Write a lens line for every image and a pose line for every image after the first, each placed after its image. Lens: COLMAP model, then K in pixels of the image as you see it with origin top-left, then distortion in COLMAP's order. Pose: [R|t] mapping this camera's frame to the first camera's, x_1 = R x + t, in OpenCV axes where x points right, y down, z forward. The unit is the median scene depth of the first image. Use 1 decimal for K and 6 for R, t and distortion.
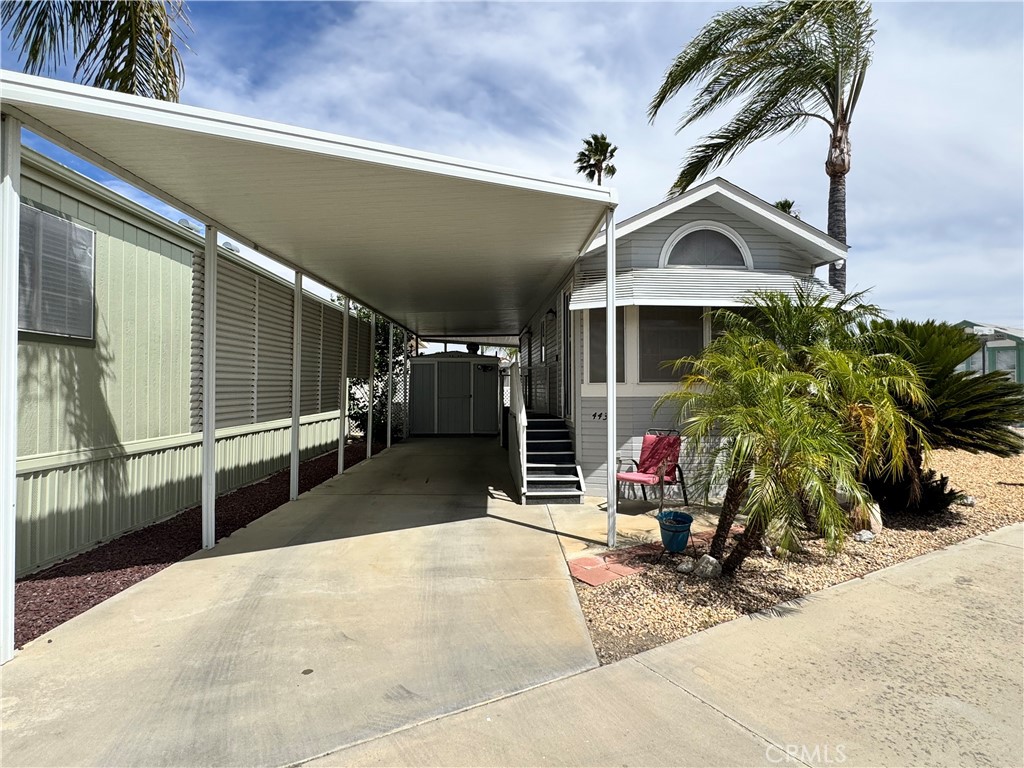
lens RADIAL K [[564.0, 0, 511.9], [0, 564.0, 381.8], [0, 0, 1]] dist [-0.001625, 0.000841]
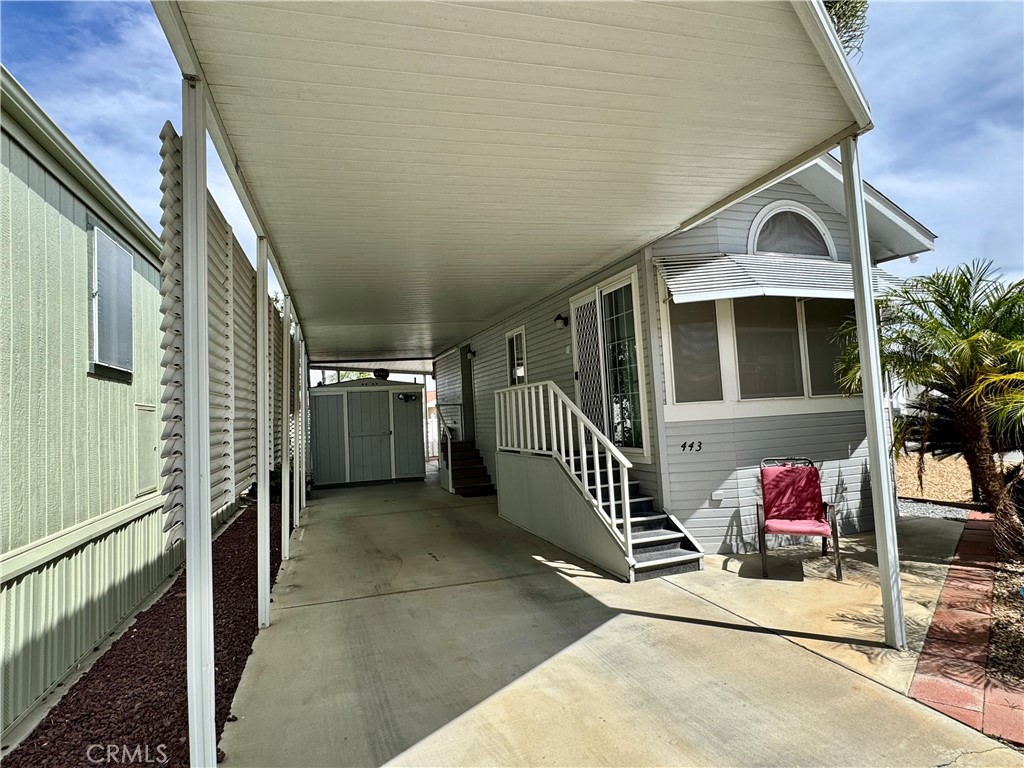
lens RADIAL K [[564.0, 0, 513.0], [0, 564.0, 381.4], [0, 0, 1]] dist [-0.001625, 0.000841]
pose [[0.955154, -0.030810, 0.294502, -0.294762], [0.047439, 0.997648, -0.049486, -0.000022], [-0.292285, 0.061237, 0.954369, 0.346926]]
